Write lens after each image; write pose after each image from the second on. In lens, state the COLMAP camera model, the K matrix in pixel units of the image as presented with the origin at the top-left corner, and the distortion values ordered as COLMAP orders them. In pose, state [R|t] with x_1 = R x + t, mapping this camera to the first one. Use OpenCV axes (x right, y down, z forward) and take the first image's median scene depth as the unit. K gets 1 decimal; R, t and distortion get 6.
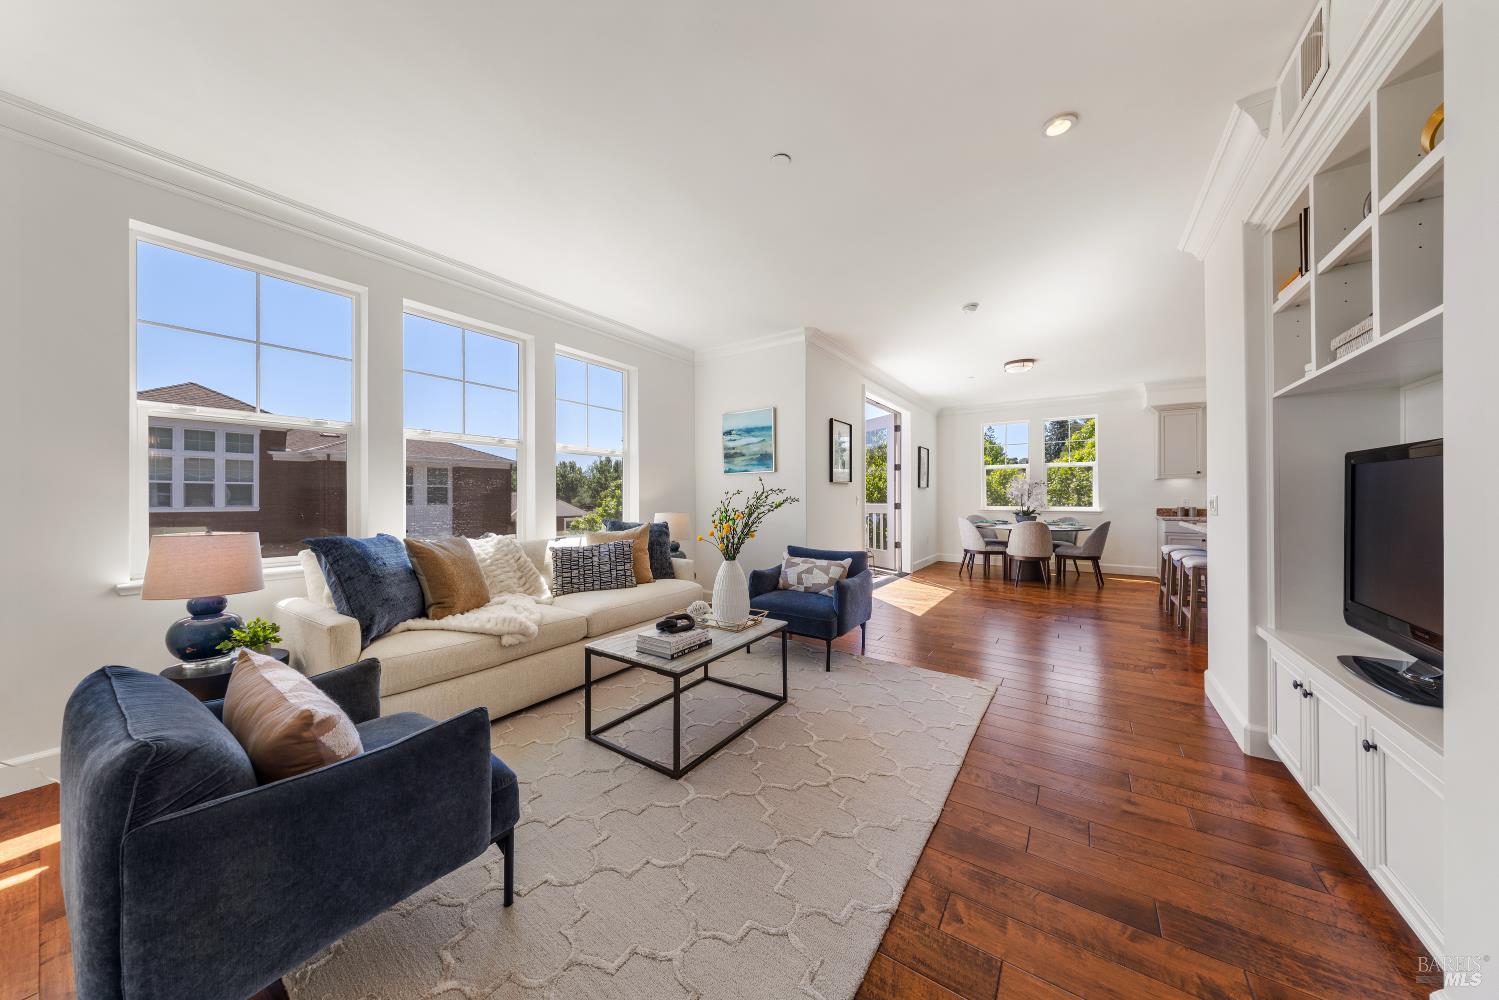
lens RADIAL K [[485.0, 0, 749.1], [0, 485.0, 493.0], [0, 0, 1]] dist [0.000614, 0.000013]
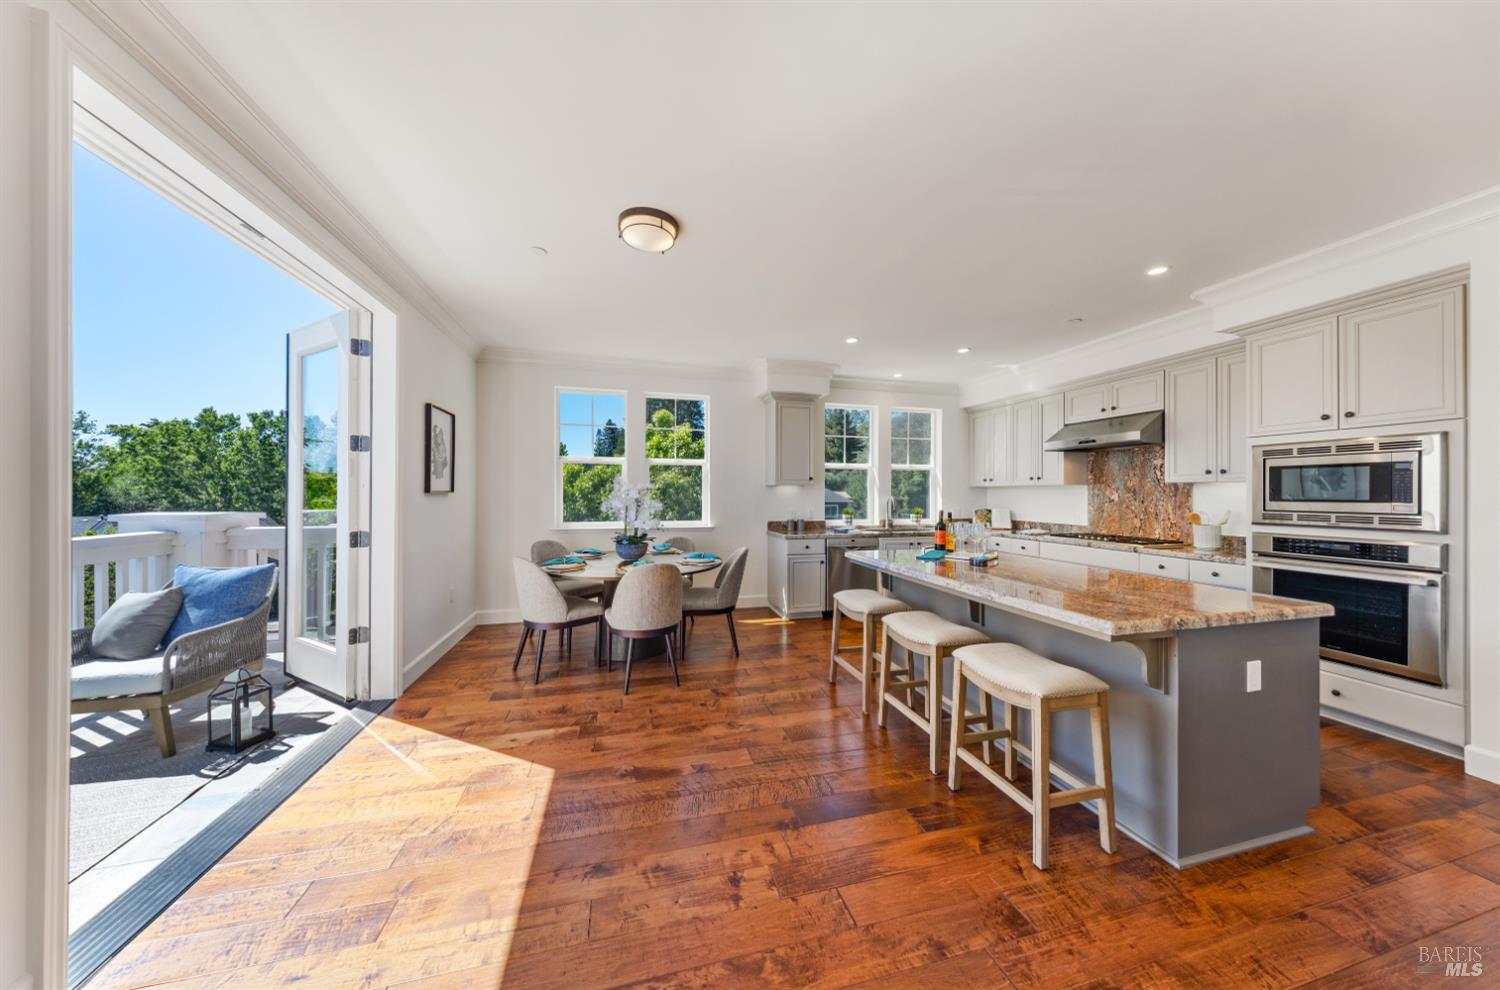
lens RADIAL K [[477.8, 0, 748.4], [0, 477.8, 493.7], [0, 0, 1]] dist [0.000595, 0.000006]
pose [[0.656536, 0.007760, 0.754255, 0.232688], [-0.007628, 0.999964, -0.003648, -0.012079], [-0.754256, -0.003358, 0.656572, 0.524653]]
